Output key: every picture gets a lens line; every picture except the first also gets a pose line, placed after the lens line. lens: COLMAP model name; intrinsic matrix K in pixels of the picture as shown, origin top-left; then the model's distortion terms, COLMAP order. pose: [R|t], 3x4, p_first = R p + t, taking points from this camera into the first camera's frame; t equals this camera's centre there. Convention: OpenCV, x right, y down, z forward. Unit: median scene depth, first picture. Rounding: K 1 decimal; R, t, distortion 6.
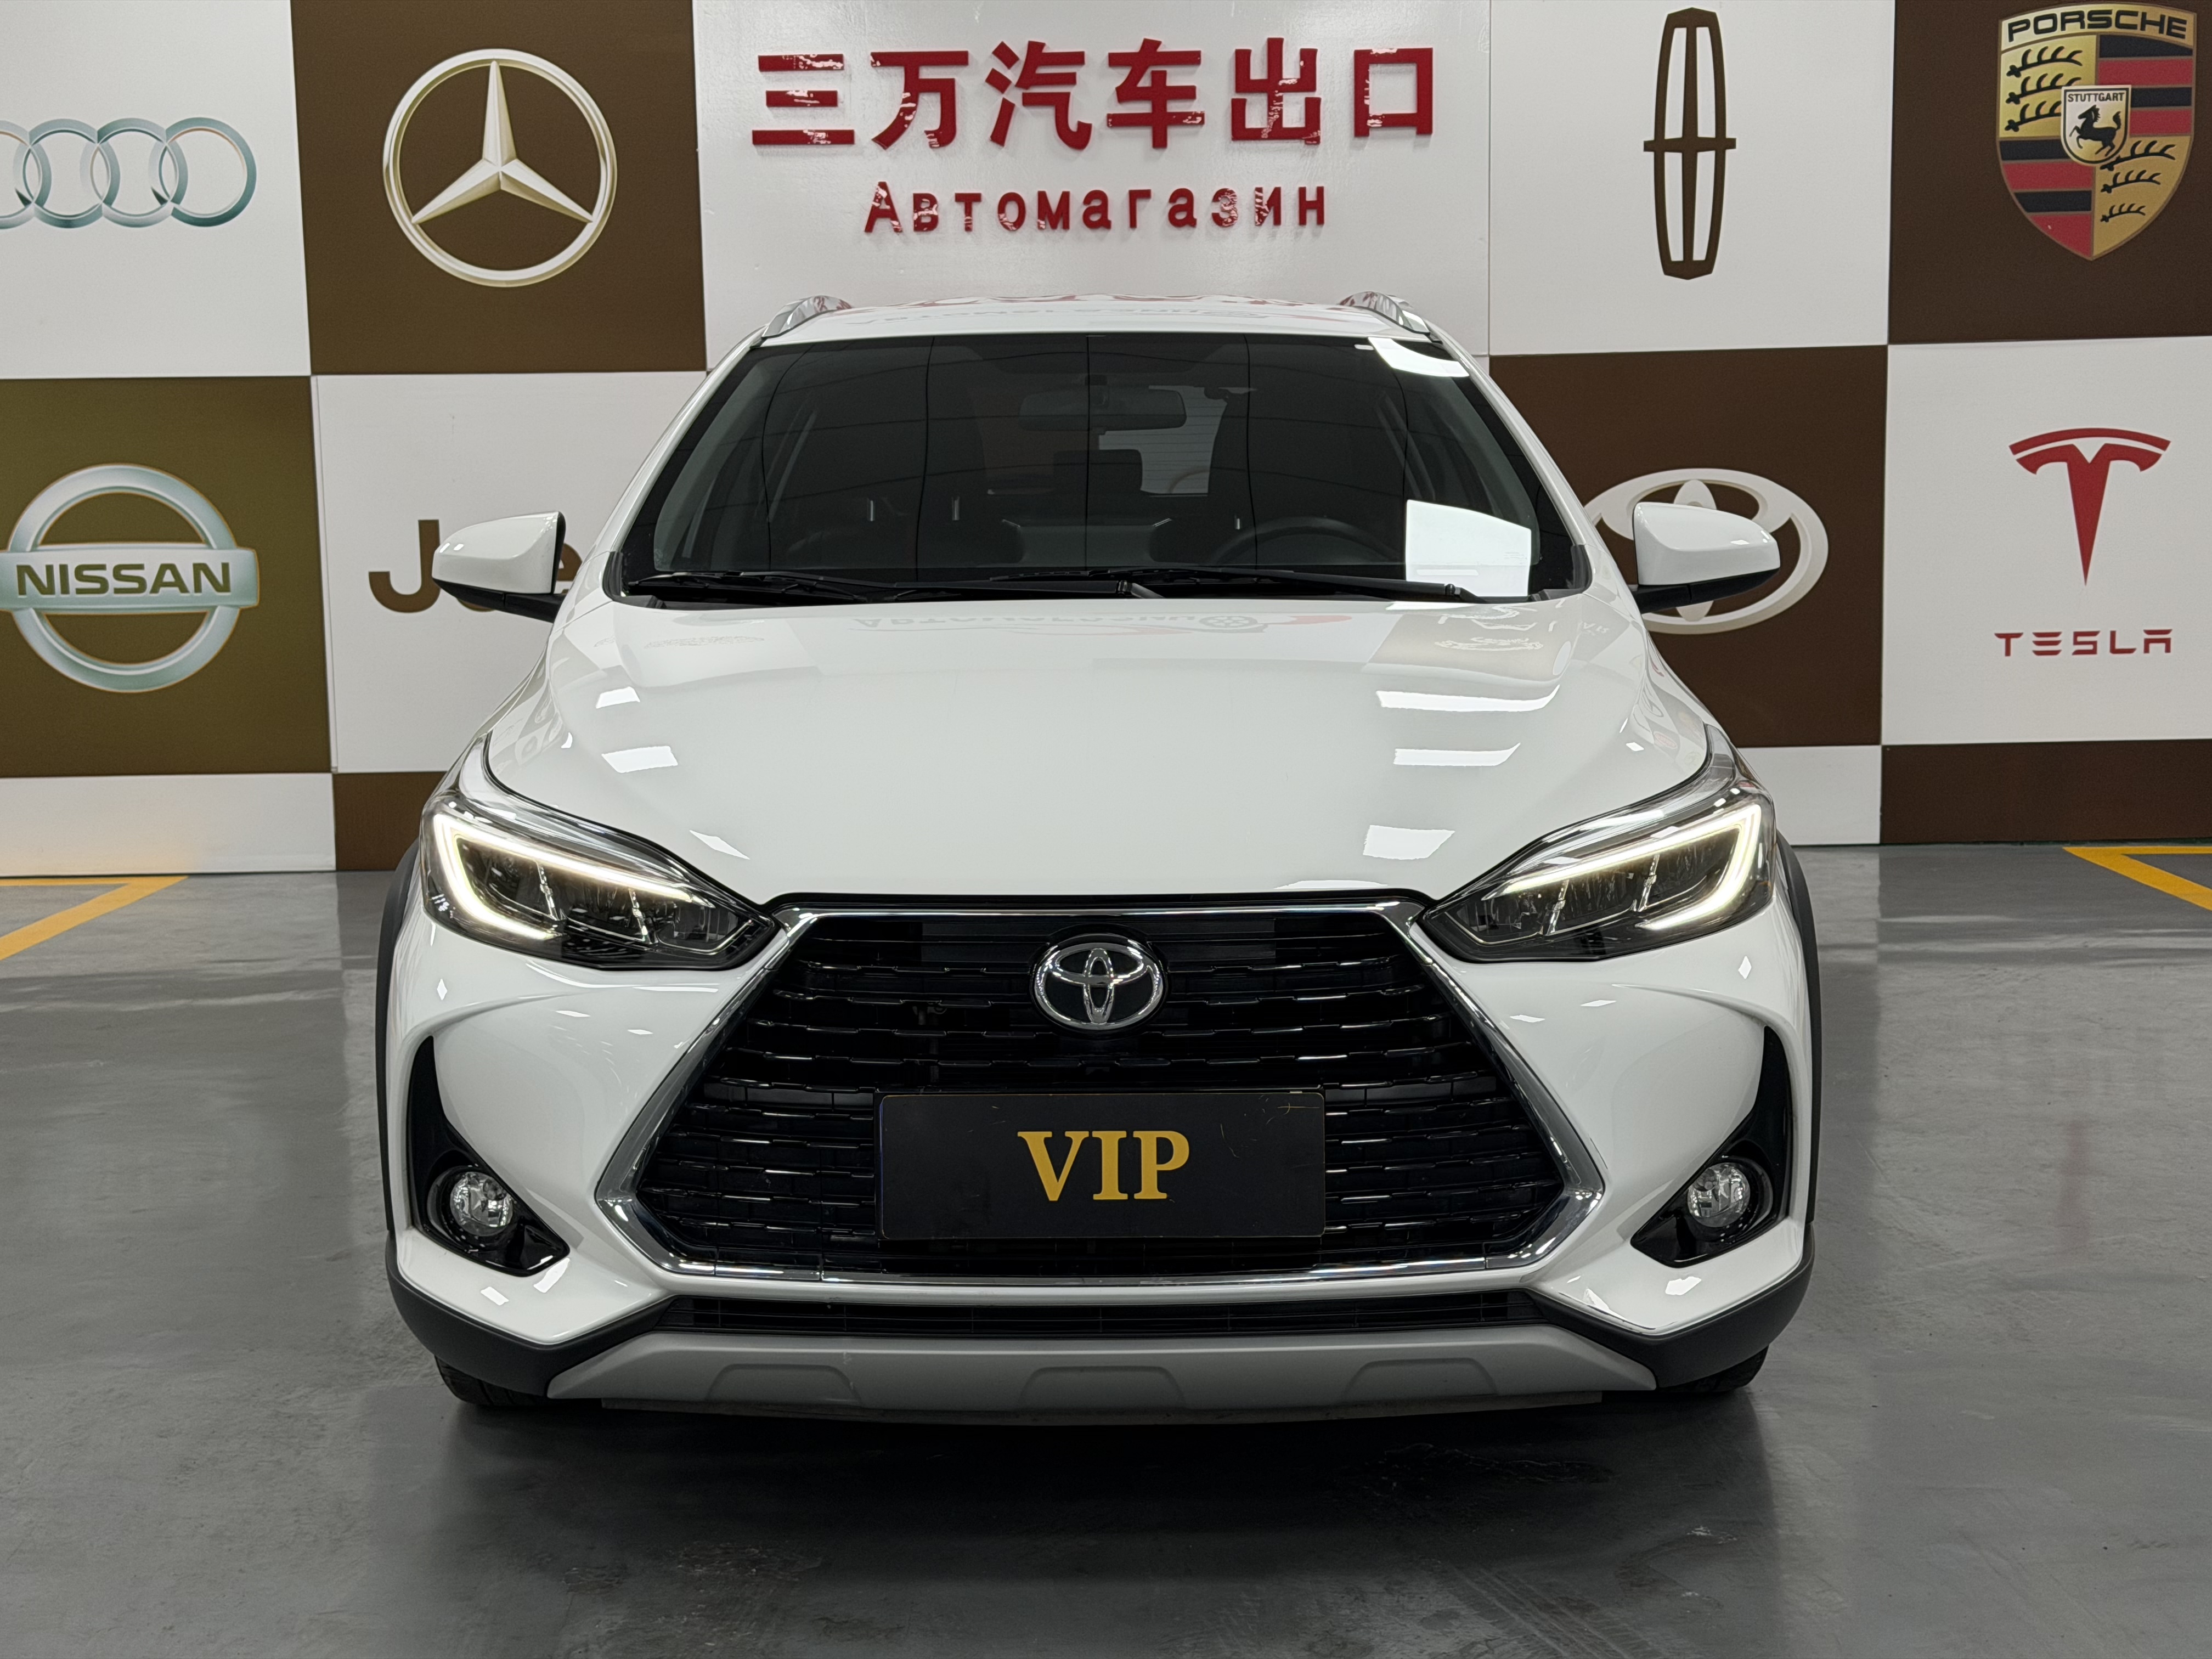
lens RADIAL K [[3418.0, 0, 1106.0], [0, 3418.0, 829.5], [0, 0, 1]] dist [0.279376, -0.875862]
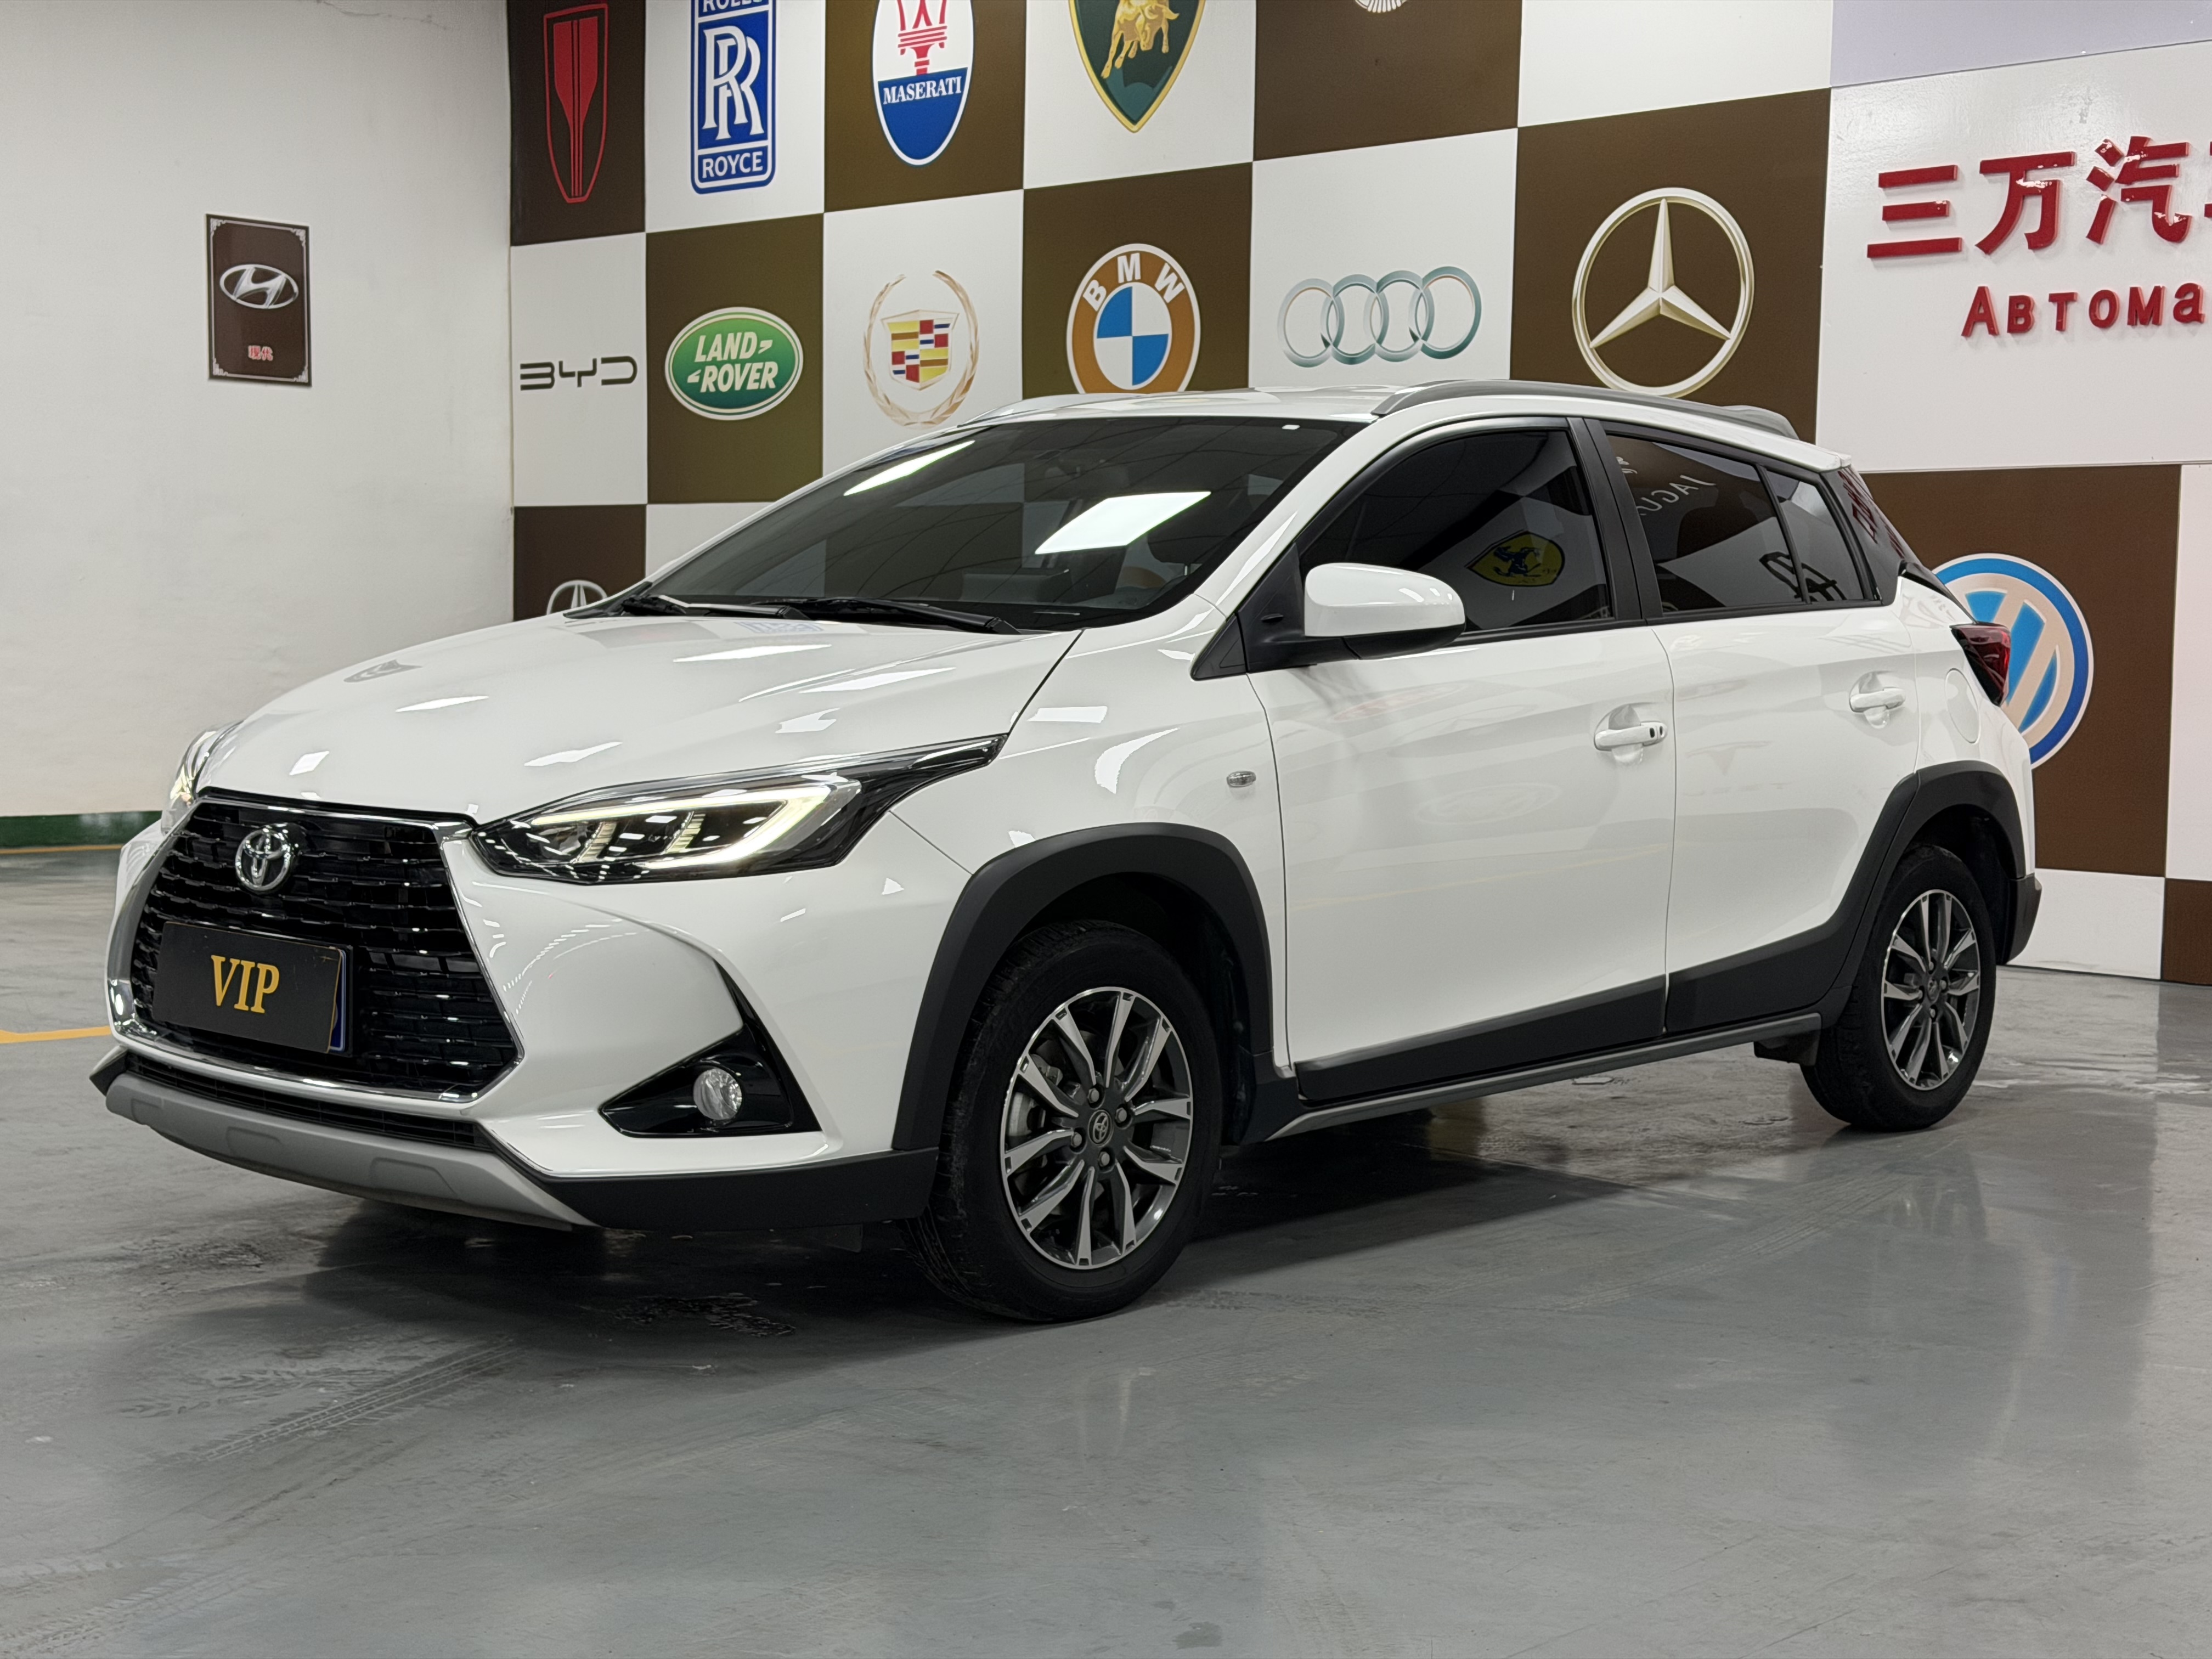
lens RADIAL K [[3312.1, 0, 948.1], [0, 3312.1, 831.3], [0, 0, 1]] dist [0.267105, -0.519055]
pose [[0.695710, 0.076308, -0.714259, 0.446594], [-0.109221, 0.994018, -0.000188, 0.004212], [0.709971, 0.078143, 0.699882, 0.102102]]
